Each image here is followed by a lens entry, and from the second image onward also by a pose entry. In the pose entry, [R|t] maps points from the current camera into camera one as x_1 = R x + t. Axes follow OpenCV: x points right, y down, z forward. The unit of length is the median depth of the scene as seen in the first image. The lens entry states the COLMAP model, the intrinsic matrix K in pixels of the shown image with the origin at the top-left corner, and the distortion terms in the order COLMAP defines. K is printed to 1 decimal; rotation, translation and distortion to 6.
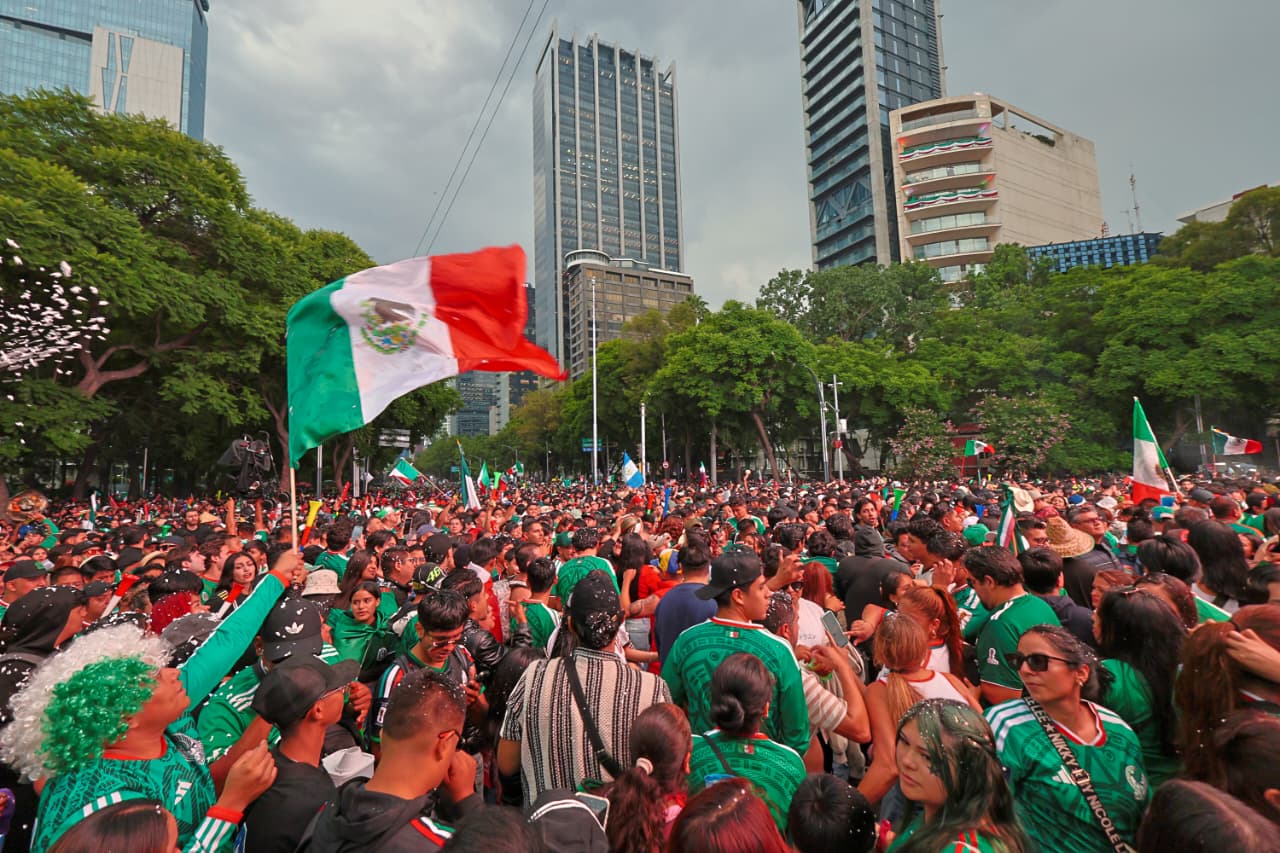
lens RADIAL K [[551.4, 0, 643.0], [0, 551.4, 427.1], [0, 0, 1]] dist [0.001357, 0.000847]
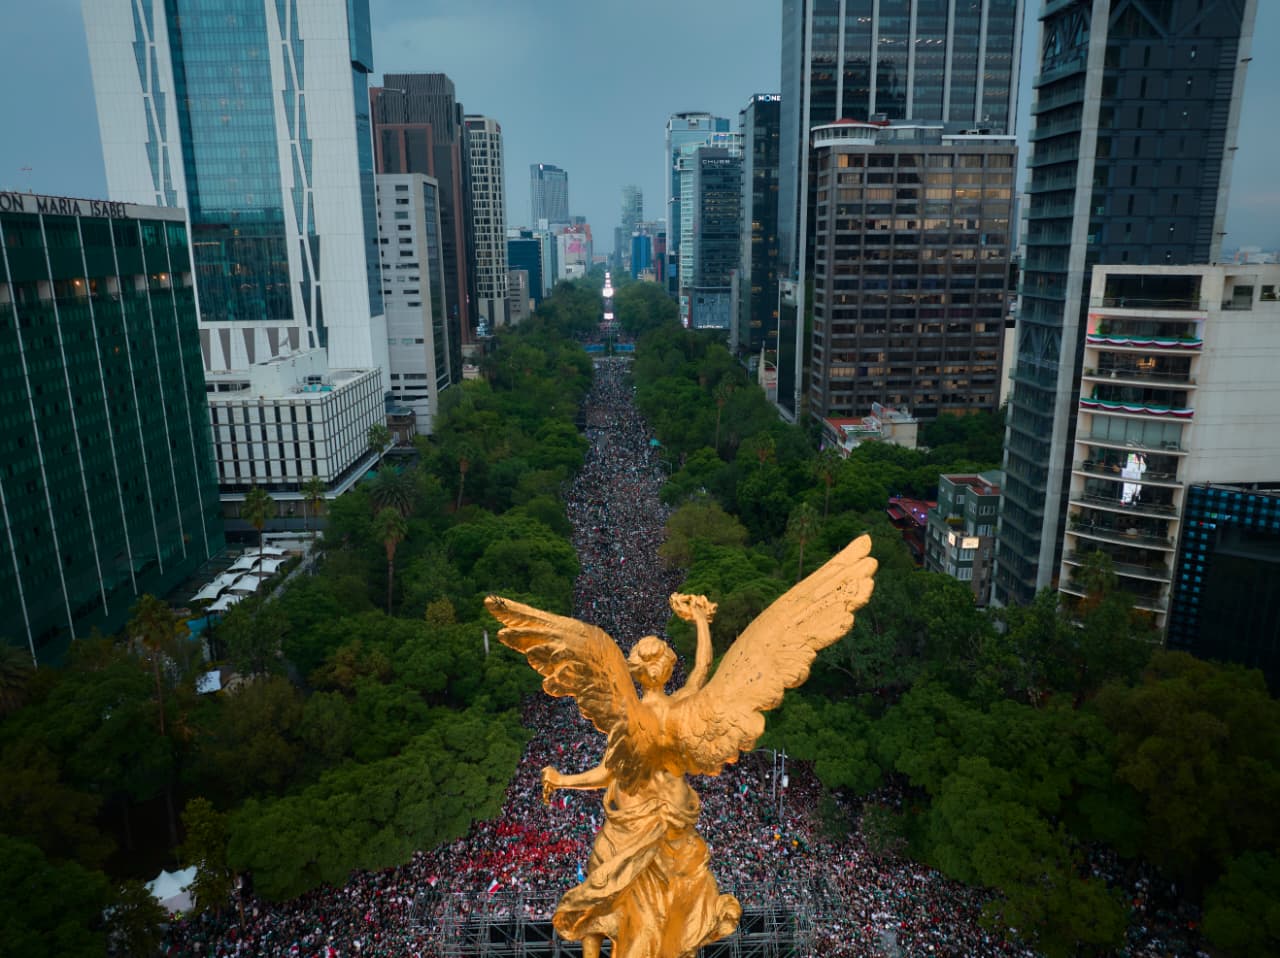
lens RADIAL K [[919.2, 0, 638.7], [0, 919.2, 479.0], [0, 0, 1]] dist [-0.049296, -0.008315]
pose [[0.912792, 0.122617, -0.389584, 0.399968], [0.018073, 0.940809, 0.338454, -0.749634], [0.408025, -0.315979, 0.856547, -0.466054]]
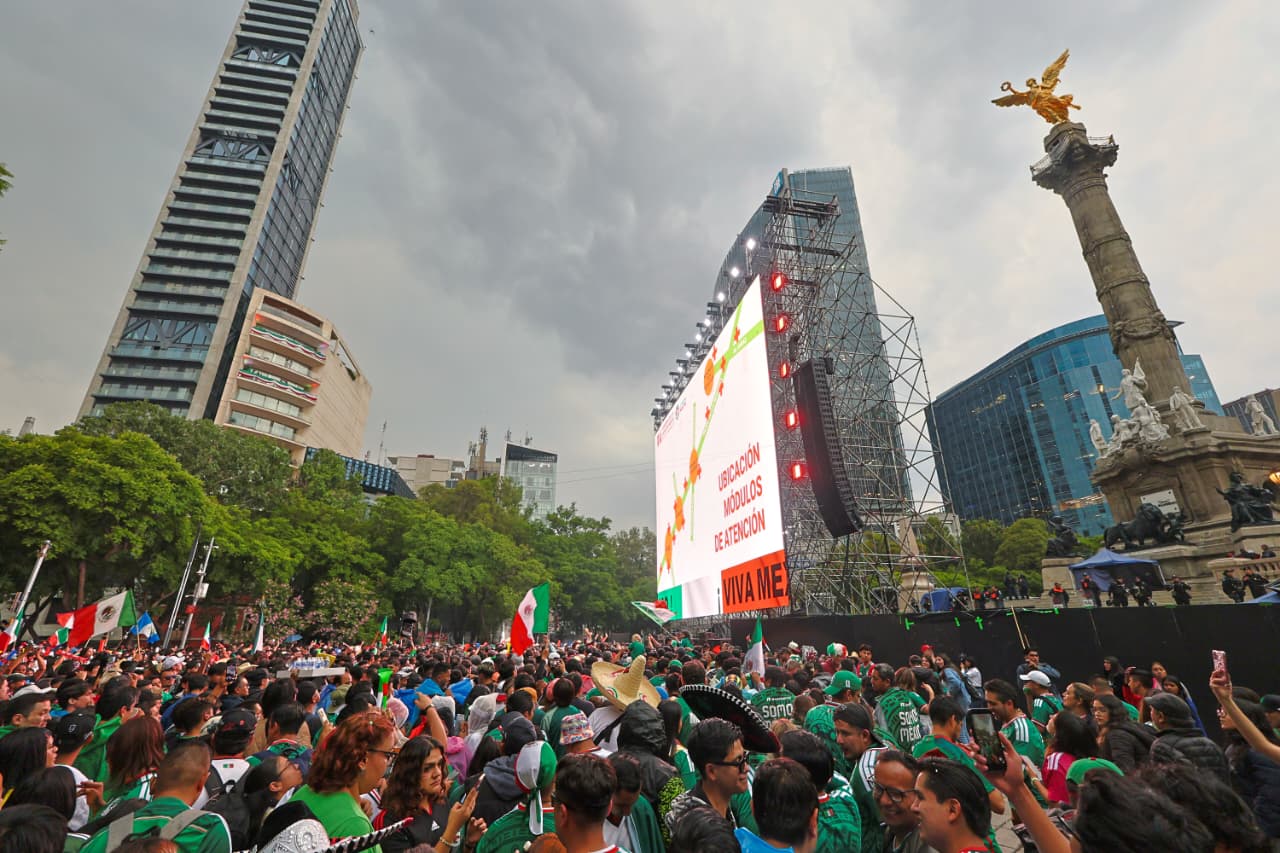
lens RADIAL K [[551.4, 0, 645.9], [0, 551.4, 425.3], [0, 0, 1]] dist [0.001357, 0.000847]
pose [[0.270689, 0.378972, 0.884934, -0.199634], [-0.089300, 0.925174, -0.368889, 0.008919], [-0.958516, 0.020829, 0.284276, -0.031127]]
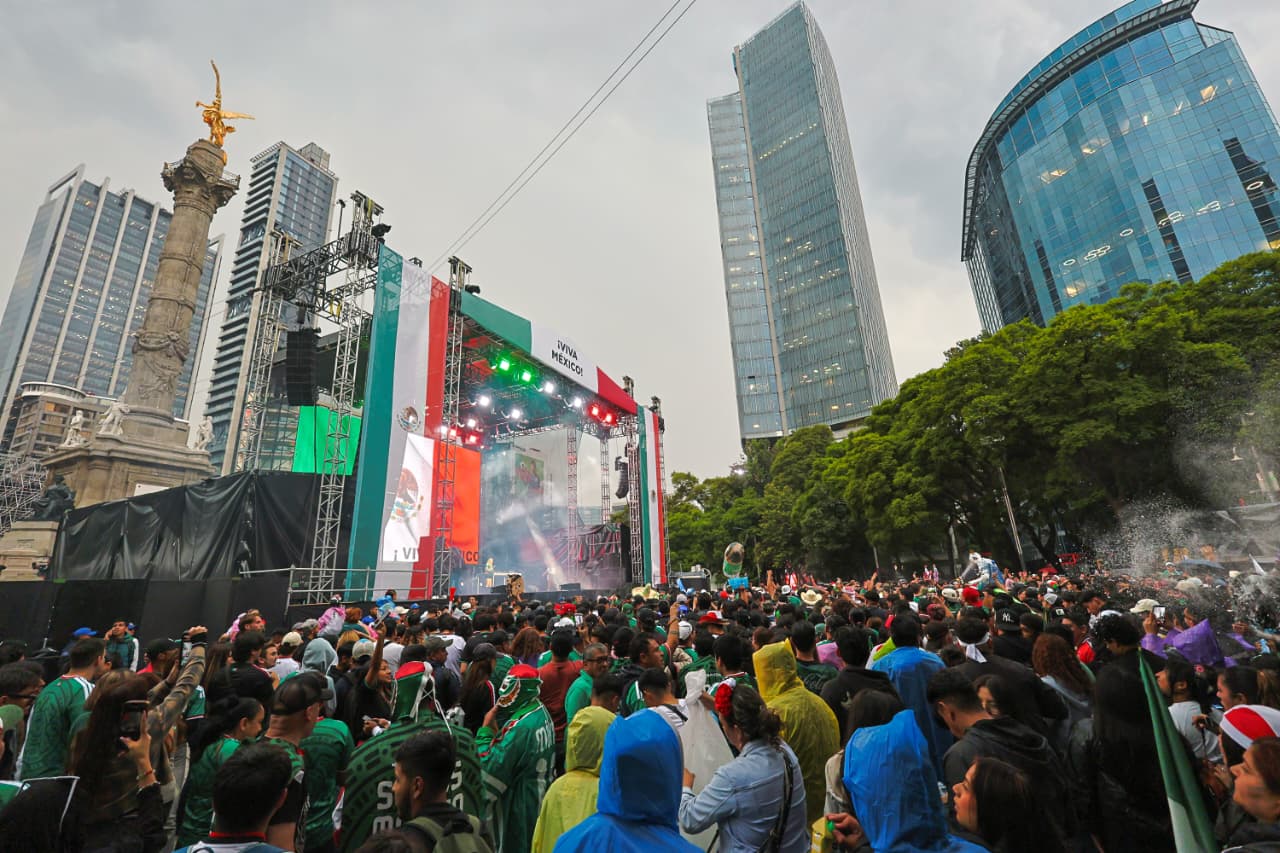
lens RADIAL K [[551.4, 0, 633.1], [0, 551.4, 425.3], [0, 0, 1]] dist [0.001357, 0.000847]
pose [[0.792993, 0.173051, 0.584137, 0.415262], [-0.033793, 0.969828, -0.241436, -0.097228], [-0.608293, 0.171717, 0.774915, -1.073516]]
